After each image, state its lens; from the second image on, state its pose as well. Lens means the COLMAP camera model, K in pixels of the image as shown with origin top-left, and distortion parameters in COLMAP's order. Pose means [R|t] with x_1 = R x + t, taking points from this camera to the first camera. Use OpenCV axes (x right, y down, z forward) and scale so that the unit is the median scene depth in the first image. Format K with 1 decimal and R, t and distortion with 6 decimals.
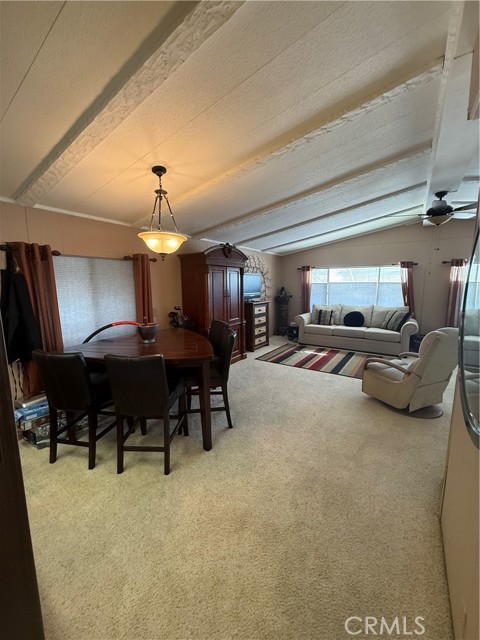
lens RADIAL K [[252.9, 0, 241.0], [0, 252.9, 319.8], [0, 0, 1]] dist [-0.003953, -0.000128]
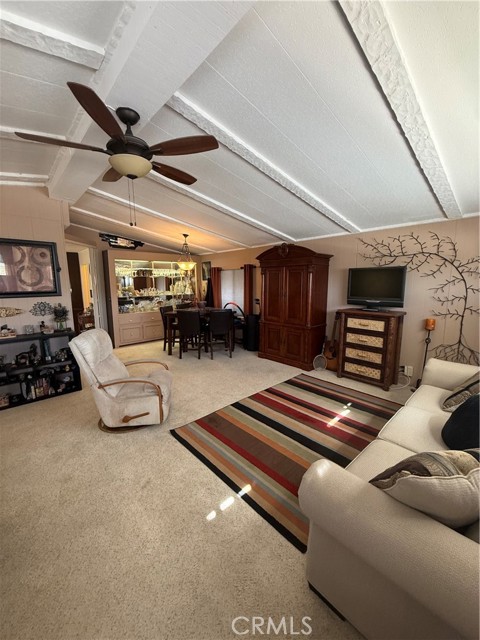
lens RADIAL K [[252.9, 0, 240.8], [0, 252.9, 320.9], [0, 0, 1]] dist [-0.003953, -0.000128]
pose [[-0.224183, 0.157897, -0.961671, 0.937634], [-0.131776, 0.972813, 0.190446, -0.157041], [0.965597, 0.169420, -0.197281, 1.005926]]
